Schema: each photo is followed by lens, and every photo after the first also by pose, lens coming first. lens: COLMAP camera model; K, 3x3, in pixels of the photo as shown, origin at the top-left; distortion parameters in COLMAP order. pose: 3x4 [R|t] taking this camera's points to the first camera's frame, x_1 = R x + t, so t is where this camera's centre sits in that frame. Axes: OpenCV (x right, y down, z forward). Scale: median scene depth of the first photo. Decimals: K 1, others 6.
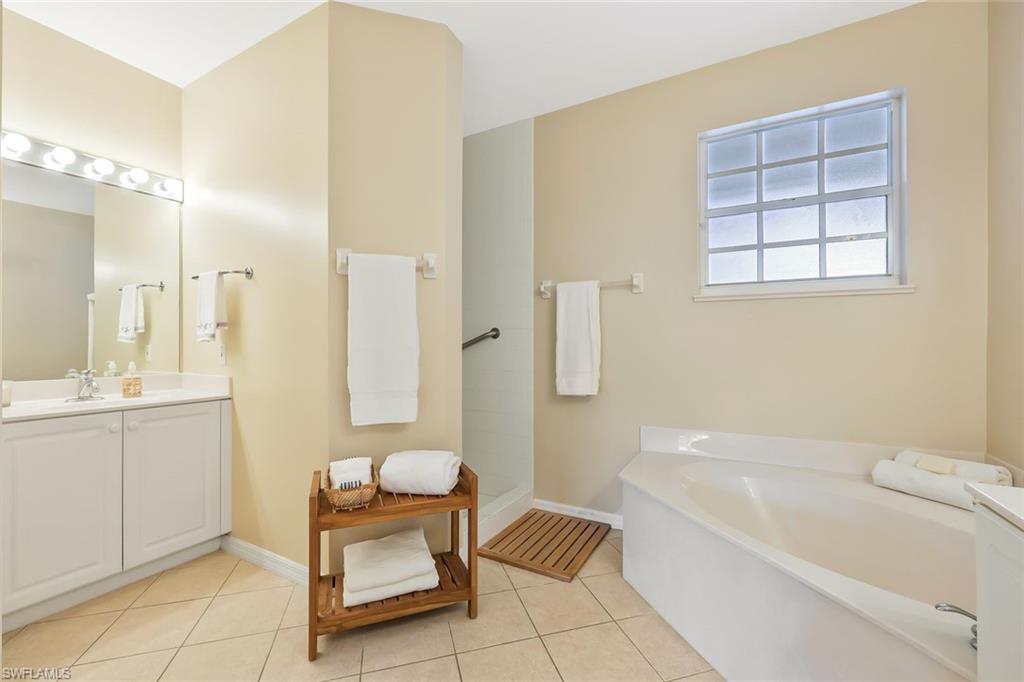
lens RADIAL K [[419.4, 0, 512.0], [0, 419.4, 341.0], [0, 0, 1]] dist [0.001090, 0.000066]
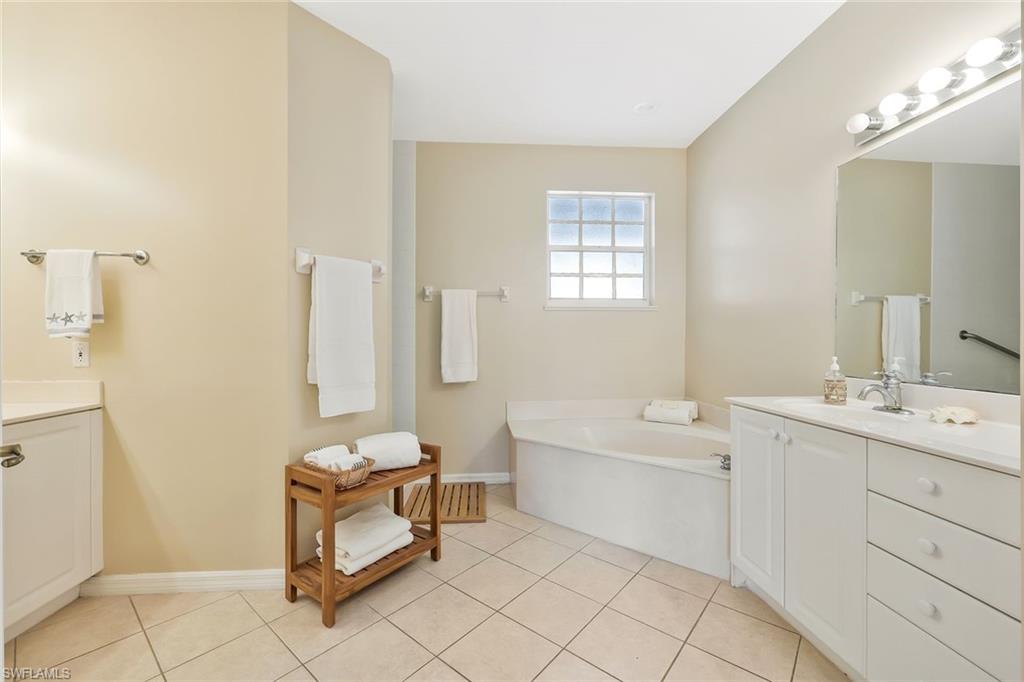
lens RADIAL K [[419.4, 0, 512.0], [0, 419.4, 341.0], [0, 0, 1]] dist [0.001090, 0.000066]
pose [[0.834311, -0.003059, 0.551286, -0.480371], [-0.002345, 0.999956, 0.009096, -0.002629], [-0.551290, -0.008882, 0.834267, -0.126494]]
